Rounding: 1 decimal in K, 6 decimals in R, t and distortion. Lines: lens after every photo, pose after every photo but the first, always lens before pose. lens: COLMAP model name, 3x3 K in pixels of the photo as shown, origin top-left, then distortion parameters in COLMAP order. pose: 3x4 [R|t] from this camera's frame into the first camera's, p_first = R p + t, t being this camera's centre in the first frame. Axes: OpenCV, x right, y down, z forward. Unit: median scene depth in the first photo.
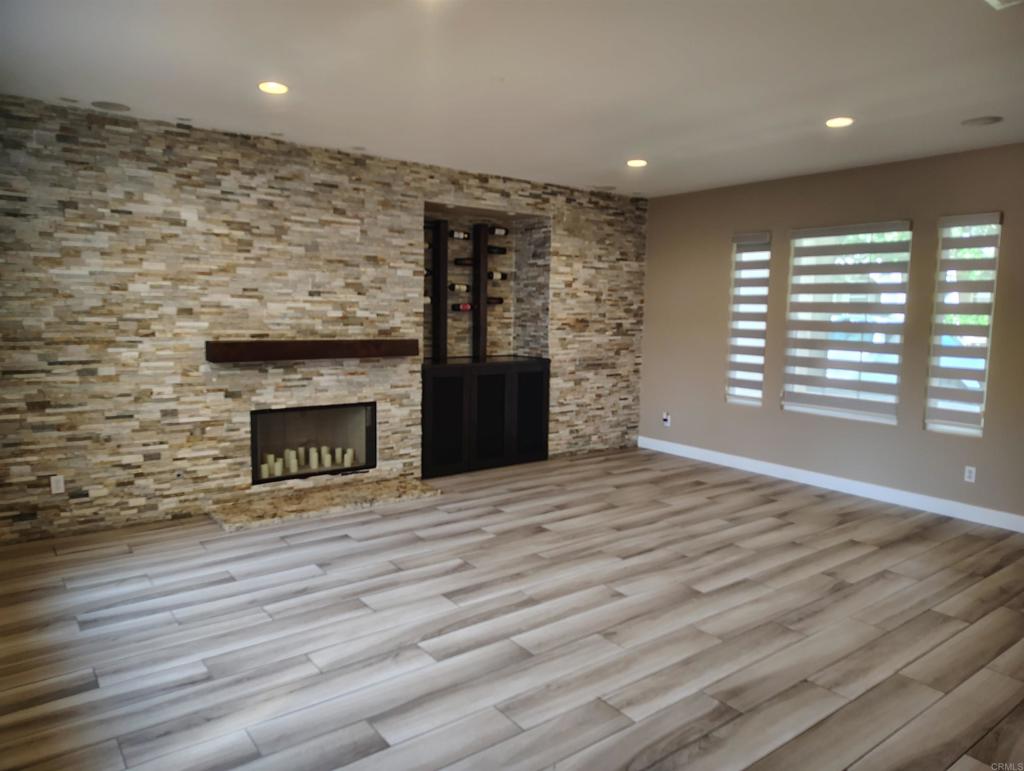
lens RADIAL K [[692.7, 0, 513.5], [0, 692.7, 385.1], [0, 0, 1]] dist [0.018785, -0.024725]
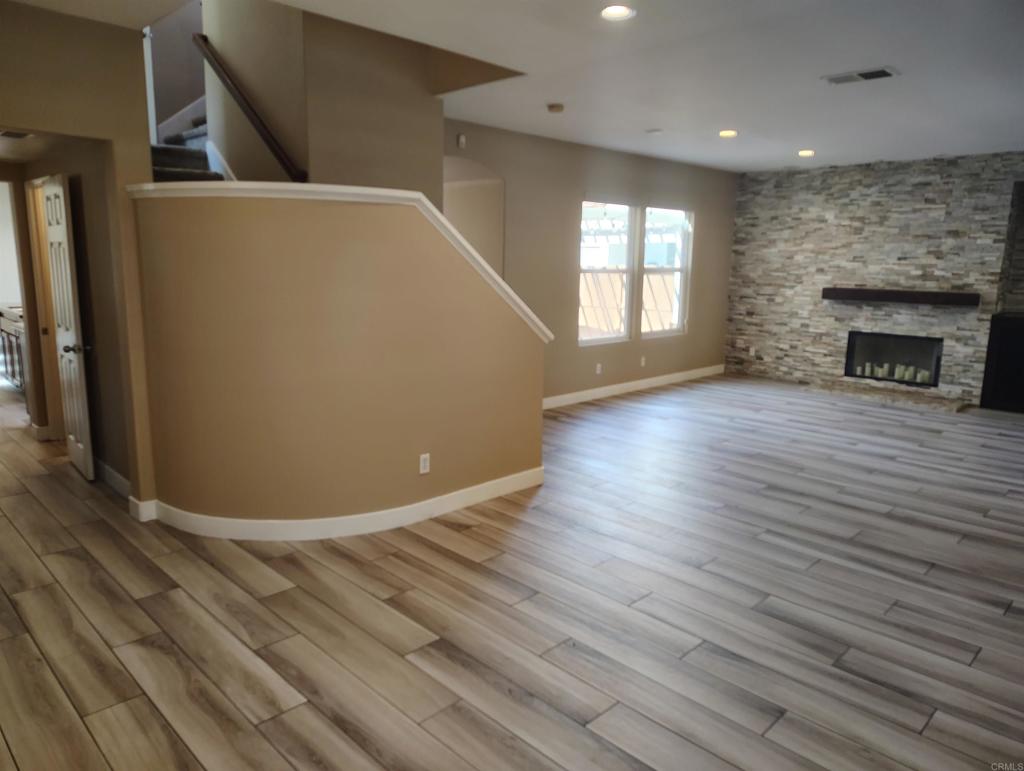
lens RADIAL K [[692.7, 0, 509.0], [0, 692.7, 387.6], [0, 0, 1]] dist [0.018785, -0.024725]
pose [[0.118253, 0.161916, -0.979694, 1.192499], [-0.124391, 0.981260, 0.147160, 0.027126], [0.985161, 0.104463, 0.136178, -0.014046]]
